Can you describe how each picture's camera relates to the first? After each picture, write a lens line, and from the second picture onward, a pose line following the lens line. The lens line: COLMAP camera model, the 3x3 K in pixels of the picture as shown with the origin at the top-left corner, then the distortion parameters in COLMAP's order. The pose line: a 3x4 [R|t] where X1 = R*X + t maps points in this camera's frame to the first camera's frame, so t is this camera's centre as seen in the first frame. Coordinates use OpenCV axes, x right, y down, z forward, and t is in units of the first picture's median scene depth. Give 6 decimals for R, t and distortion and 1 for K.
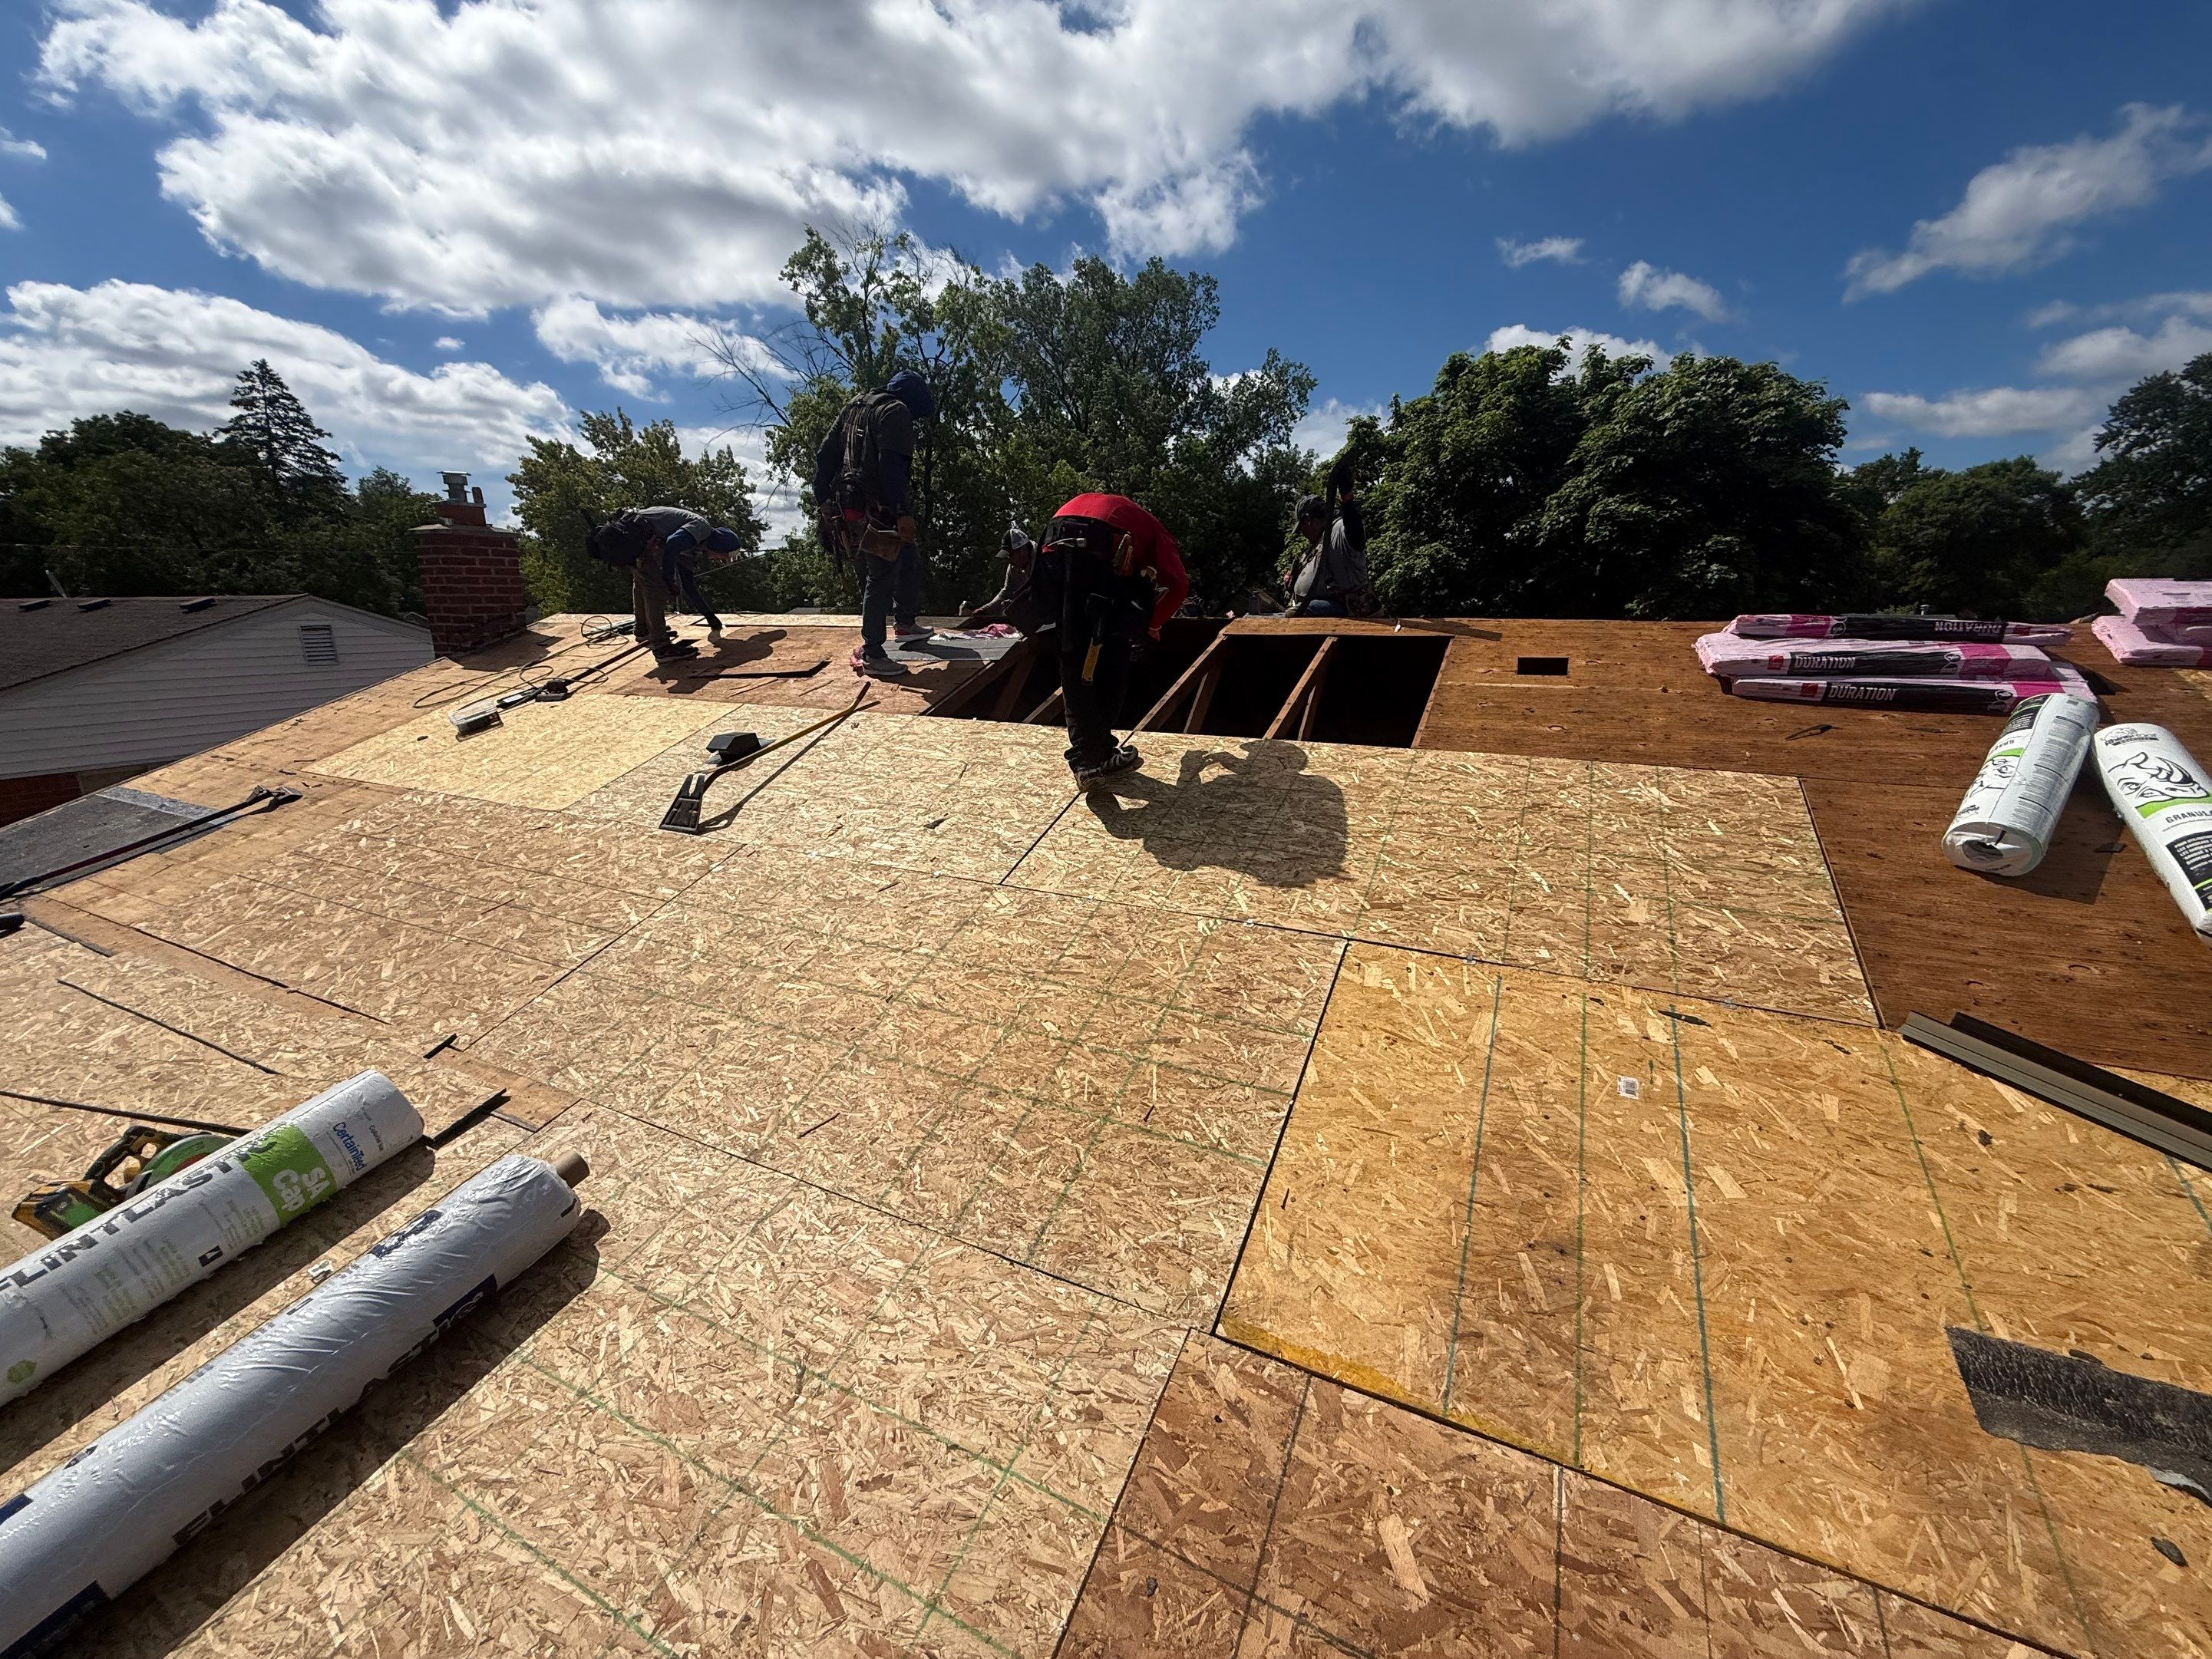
lens RADIAL K [[886.2, 0, 1106.0], [0, 886.2, 829.5], [0, 0, 1]] dist [0.025812, -0.000209]
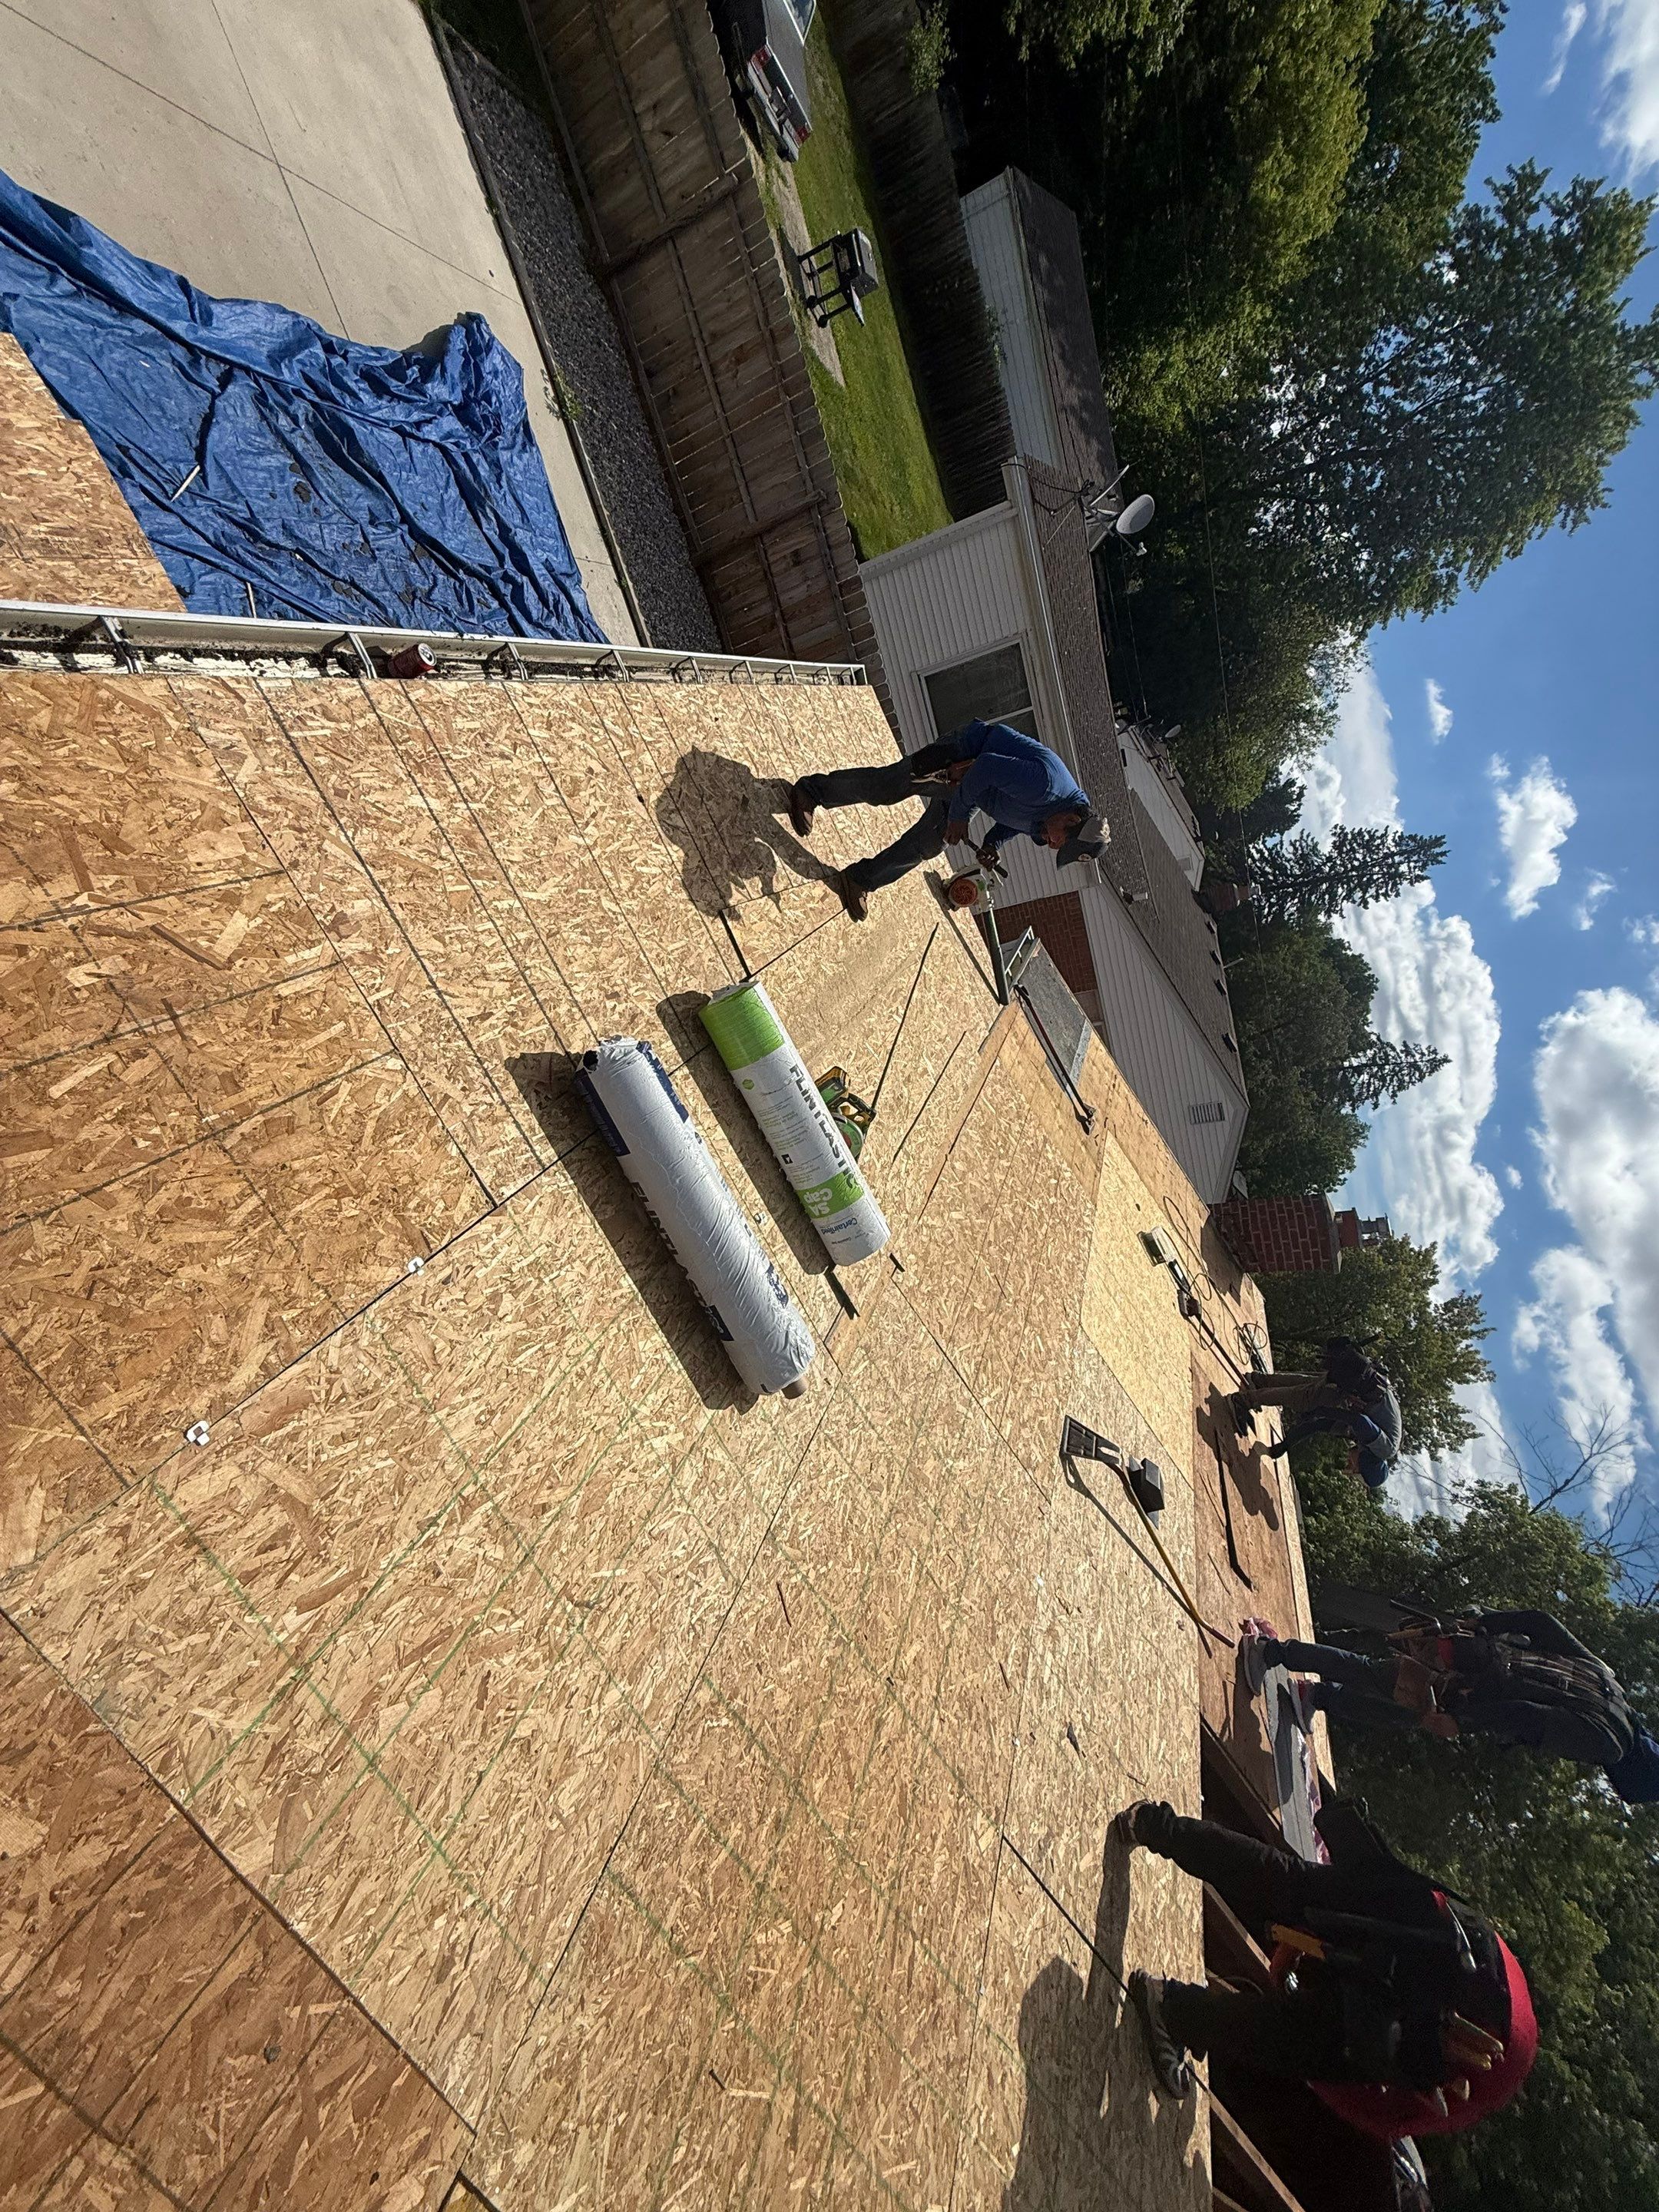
lens RADIAL K [[895.6, 0, 829.5], [0, 895.6, 1106.0], [0, 0, 1]] dist [0.020705, -0.000645]
pose [[-0.165880, 0.776075, -0.608433, -0.069598], [-0.971718, -0.023483, 0.234972, 0.023176], [0.168068, 0.630203, 0.758022, -0.074948]]
